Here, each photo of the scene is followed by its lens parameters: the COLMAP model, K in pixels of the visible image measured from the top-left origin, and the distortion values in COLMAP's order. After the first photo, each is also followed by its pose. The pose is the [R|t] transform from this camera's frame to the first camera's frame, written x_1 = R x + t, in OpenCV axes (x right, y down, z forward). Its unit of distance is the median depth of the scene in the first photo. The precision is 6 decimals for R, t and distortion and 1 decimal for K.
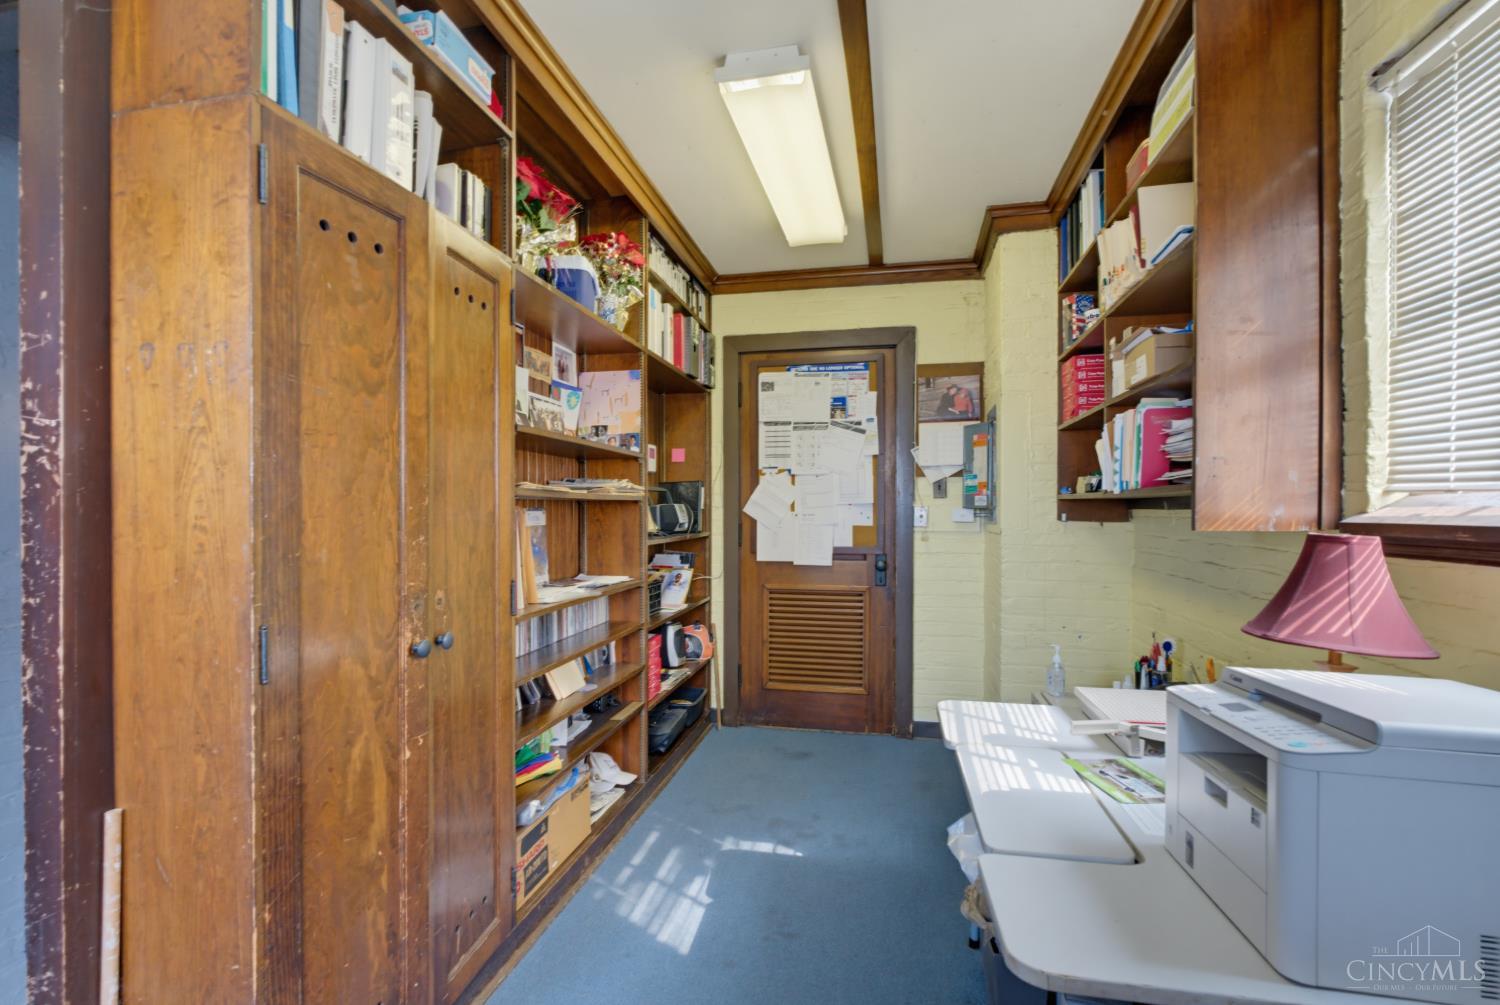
lens RADIAL K [[704.7, 0, 749.0], [0, 704.7, 512.5], [0, 0, 1]] dist [-0.012570, 0.004343]
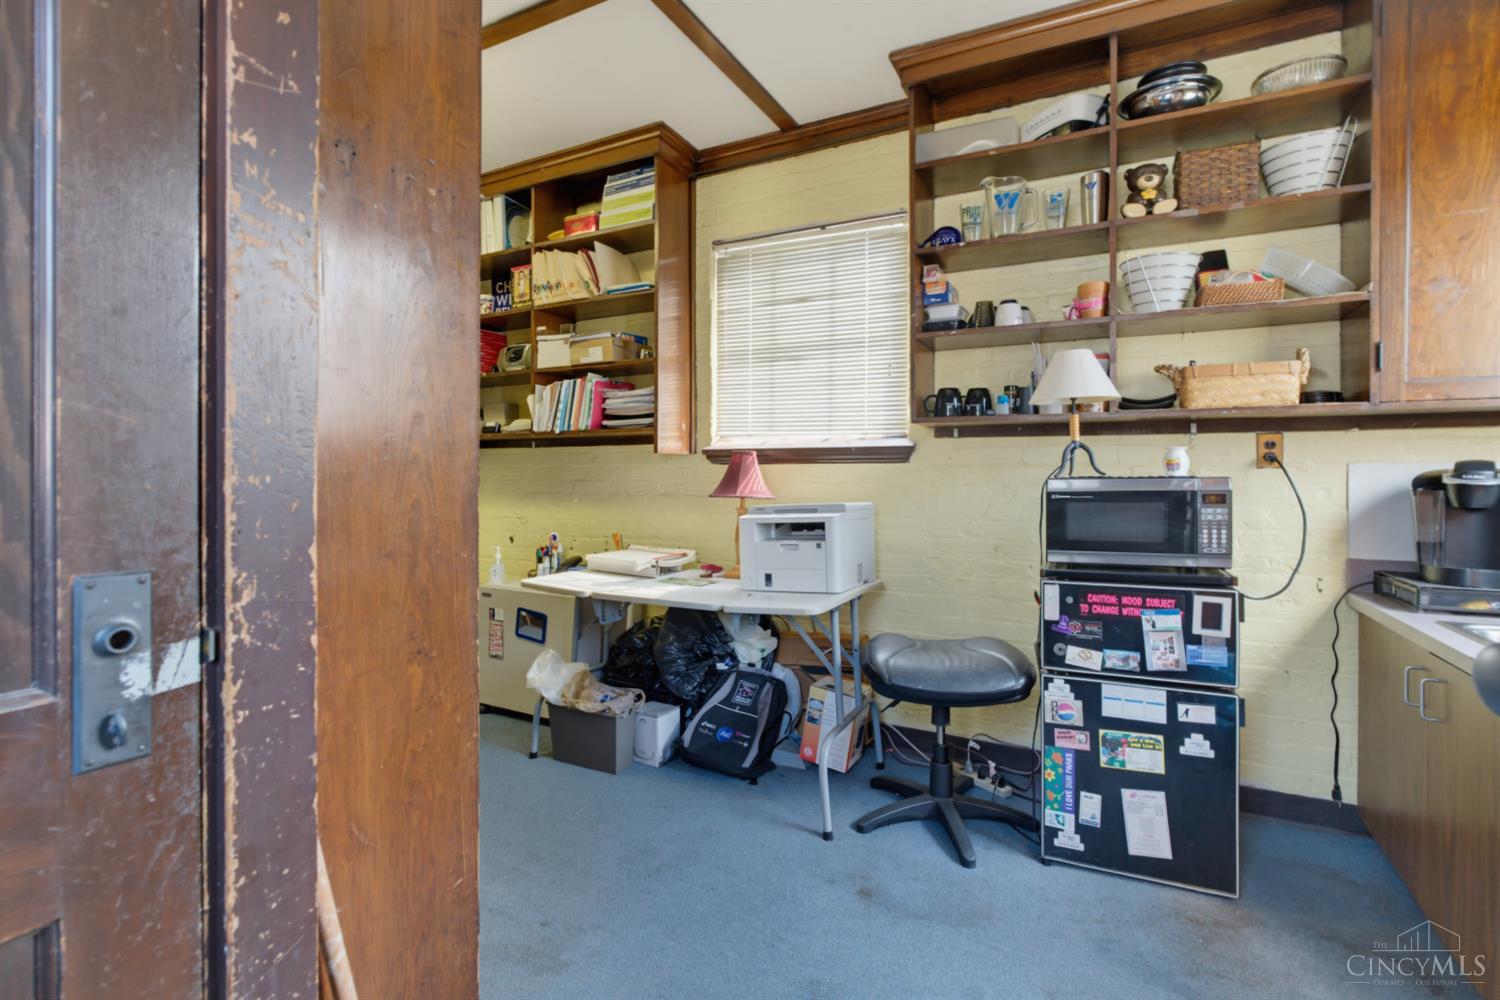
lens RADIAL K [[704.7, 0, 752.7], [0, 704.7, 486.8], [0, 0, 1]] dist [-0.012570, 0.004343]
pose [[0.271907, -0.015386, 0.962201, -1.488324], [0.004646, 0.999882, 0.014675, 0.122054], [-0.962312, 0.000480, 0.271946, 0.378011]]
